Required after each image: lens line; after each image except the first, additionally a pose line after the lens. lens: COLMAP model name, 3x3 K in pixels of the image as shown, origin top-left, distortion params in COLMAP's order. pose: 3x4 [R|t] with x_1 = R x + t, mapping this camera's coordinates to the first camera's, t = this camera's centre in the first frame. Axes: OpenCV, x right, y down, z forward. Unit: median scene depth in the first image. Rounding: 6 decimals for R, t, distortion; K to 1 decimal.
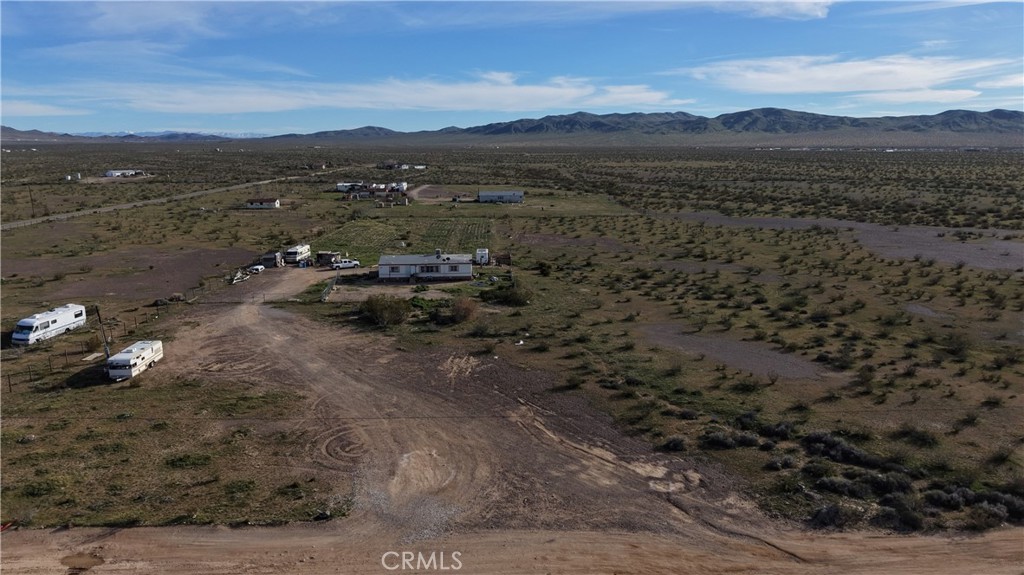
lens RADIAL K [[682.3, 0, 509.9], [0, 682.3, 287.5], [0, 0, 1]] dist [0.041469, -0.047817]
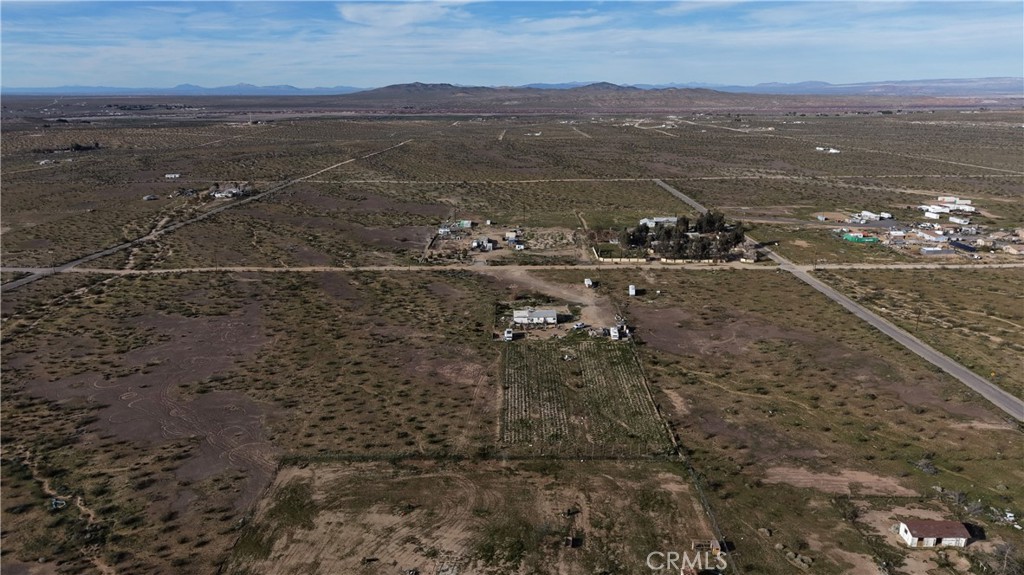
lens RADIAL K [[682.3, 0, 511.2], [0, 682.3, 284.3], [0, 0, 1]] dist [0.041469, -0.047817]
pose [[-0.999461, 0.006351, 0.032214, -0.109620], [0.020506, 0.886984, 0.461345, -1.034857], [-0.025643, 0.461757, -0.886636, 2.666198]]
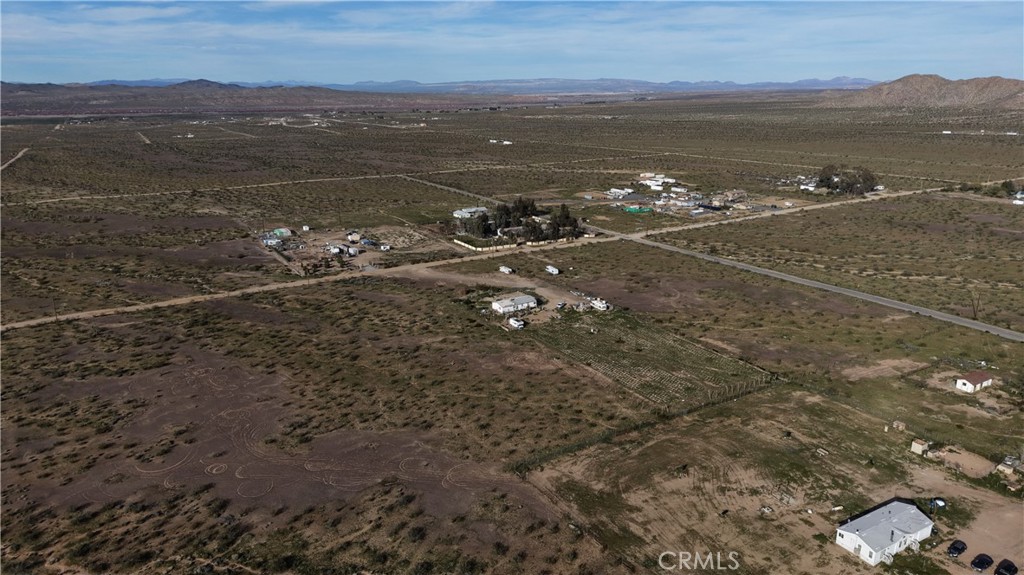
lens RADIAL K [[682.3, 0, 507.8], [0, 682.3, 289.4], [0, 0, 1]] dist [0.041469, -0.047817]
pose [[-0.869651, 0.154188, -0.468970, 0.868422], [-0.086098, 0.888043, 0.451628, -1.003195], [0.486101, 0.433136, -0.759012, 2.483350]]
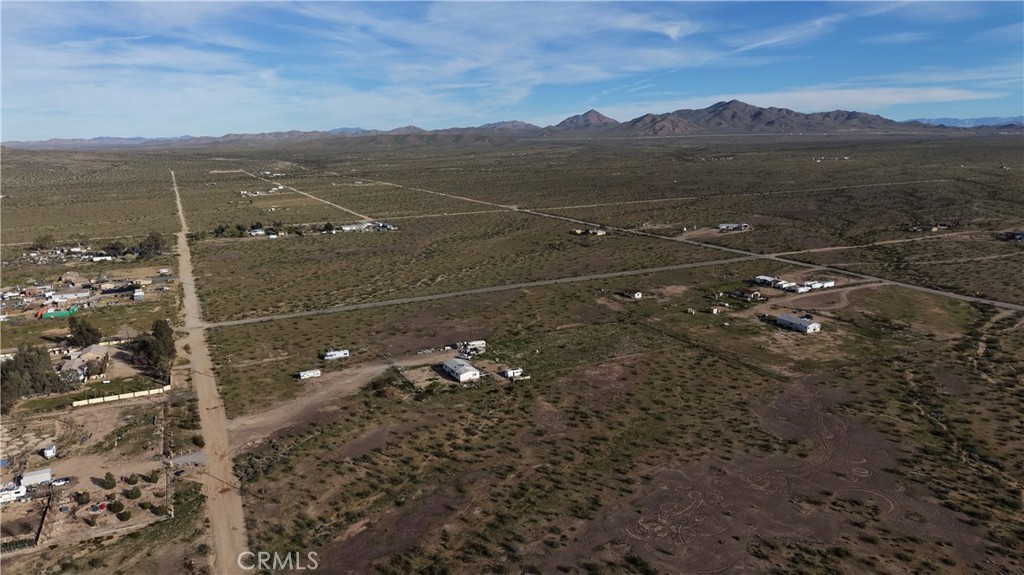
lens RADIAL K [[682.3, 0, 513.6], [0, 682.3, 290.5], [0, 0, 1]] dist [0.041469, -0.047817]
pose [[0.427376, 0.198126, -0.882097, 1.644055], [-0.175226, 0.975343, 0.134173, -0.545512], [0.886931, 0.097224, 0.451555, 0.163153]]
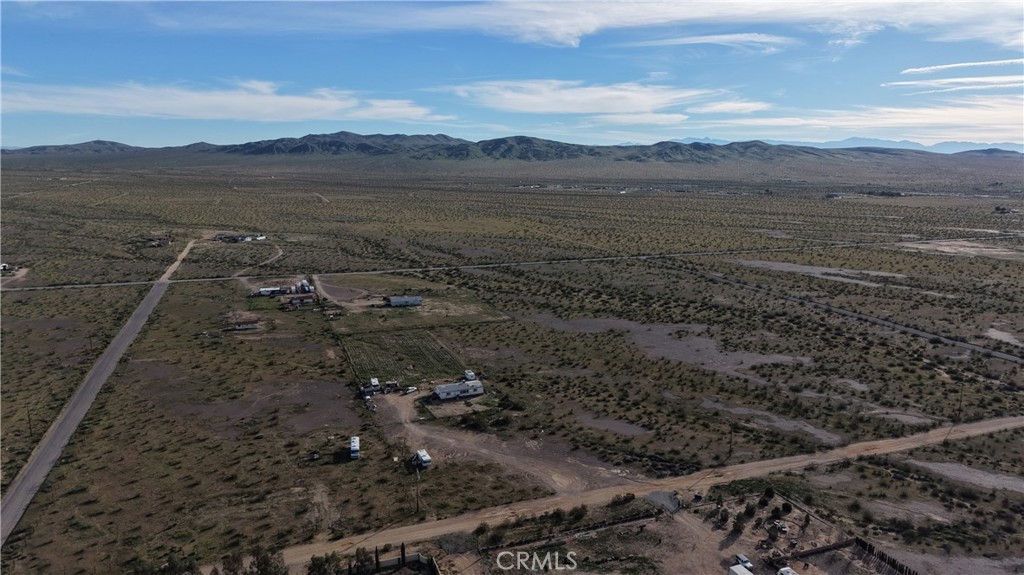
lens RADIAL K [[682.3, 0, 508.5], [0, 682.3, 289.0], [0, 0, 1]] dist [0.041469, -0.047817]
pose [[0.942294, -0.055622, 0.330133, -0.606157], [0.060864, 0.998131, -0.005557, -0.294409], [-0.329206, 0.025330, 0.943918, -0.940877]]
